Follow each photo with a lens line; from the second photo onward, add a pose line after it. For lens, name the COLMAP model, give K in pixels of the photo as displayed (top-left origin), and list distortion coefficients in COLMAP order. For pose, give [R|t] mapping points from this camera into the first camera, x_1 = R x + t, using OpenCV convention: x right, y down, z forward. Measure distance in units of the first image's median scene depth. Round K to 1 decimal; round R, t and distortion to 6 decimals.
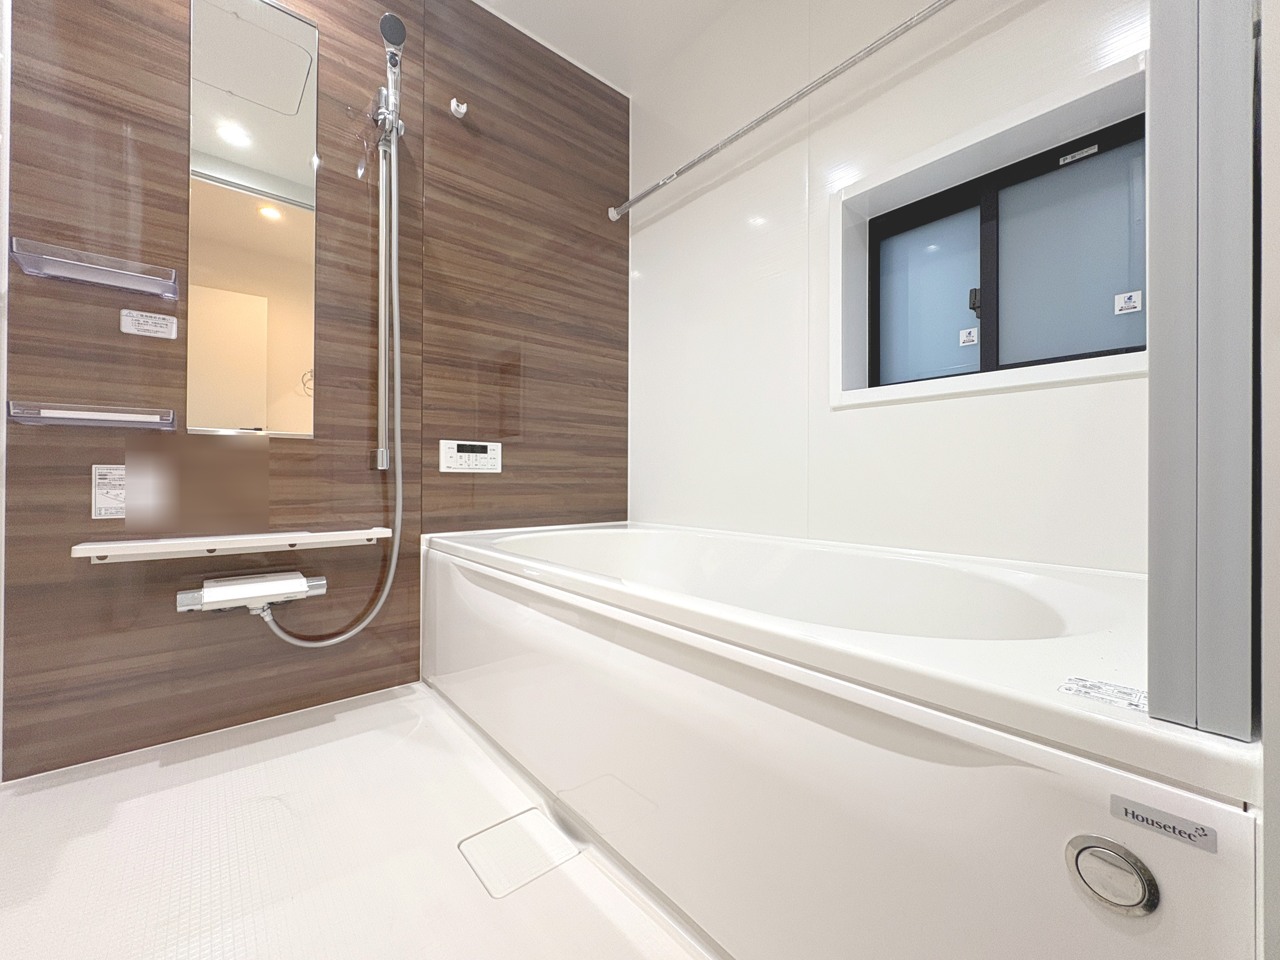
lens RADIAL K [[514.0, 0, 637.7], [0, 514.0, 478.5], [0, 0, 1]] dist [-0.001012, -0.000185]
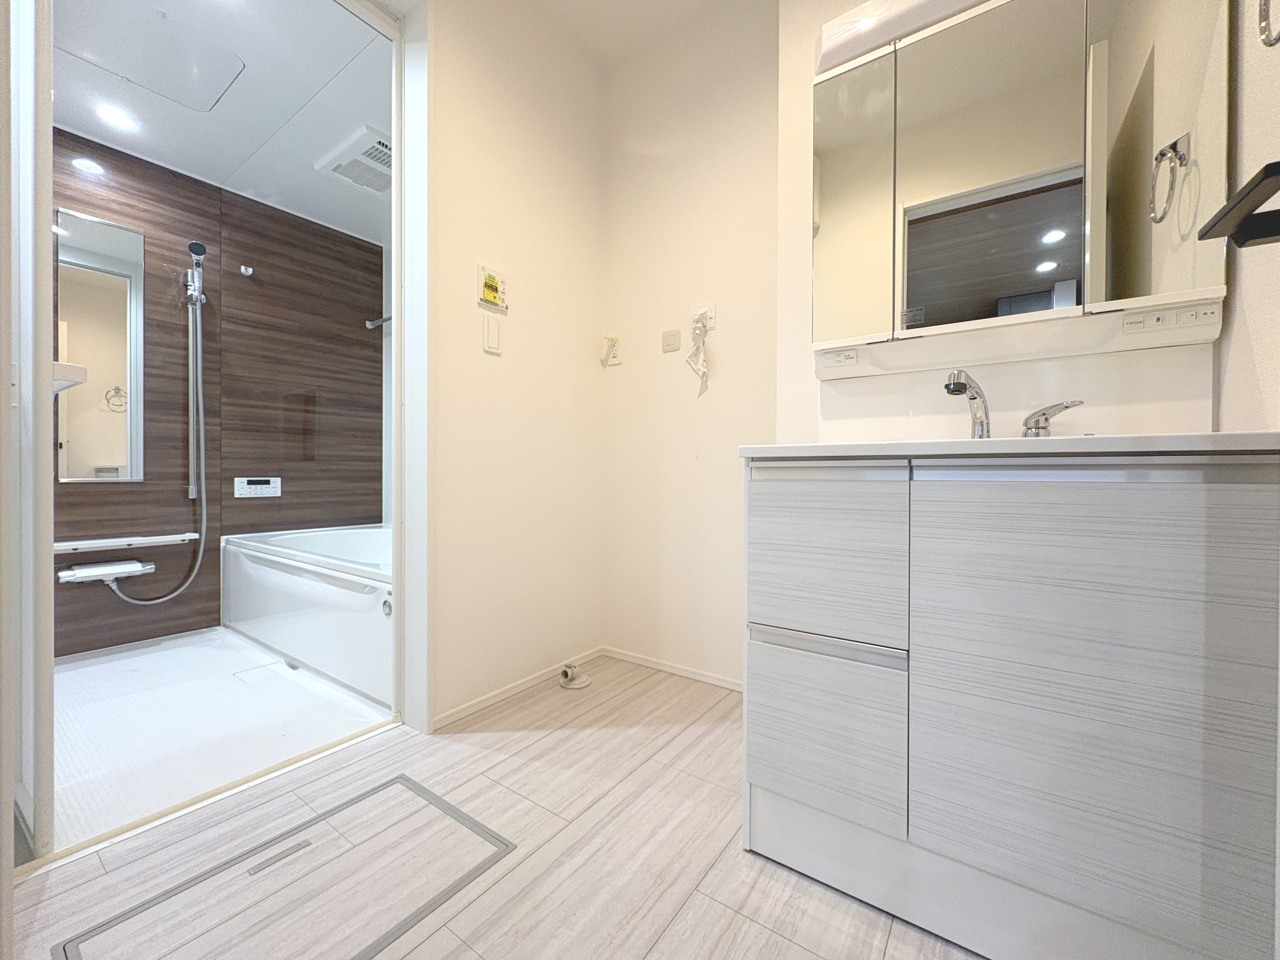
lens RADIAL K [[514.0, 0, 640.1], [0, 514.0, 479.2], [0, 0, 1]] dist [-0.001012, -0.000185]
pose [[0.968716, 0.000019, 0.248174, 0.472076], [-0.003894, 0.999878, 0.015127, -0.104076], [-0.248143, -0.015620, 0.968597, -0.924334]]
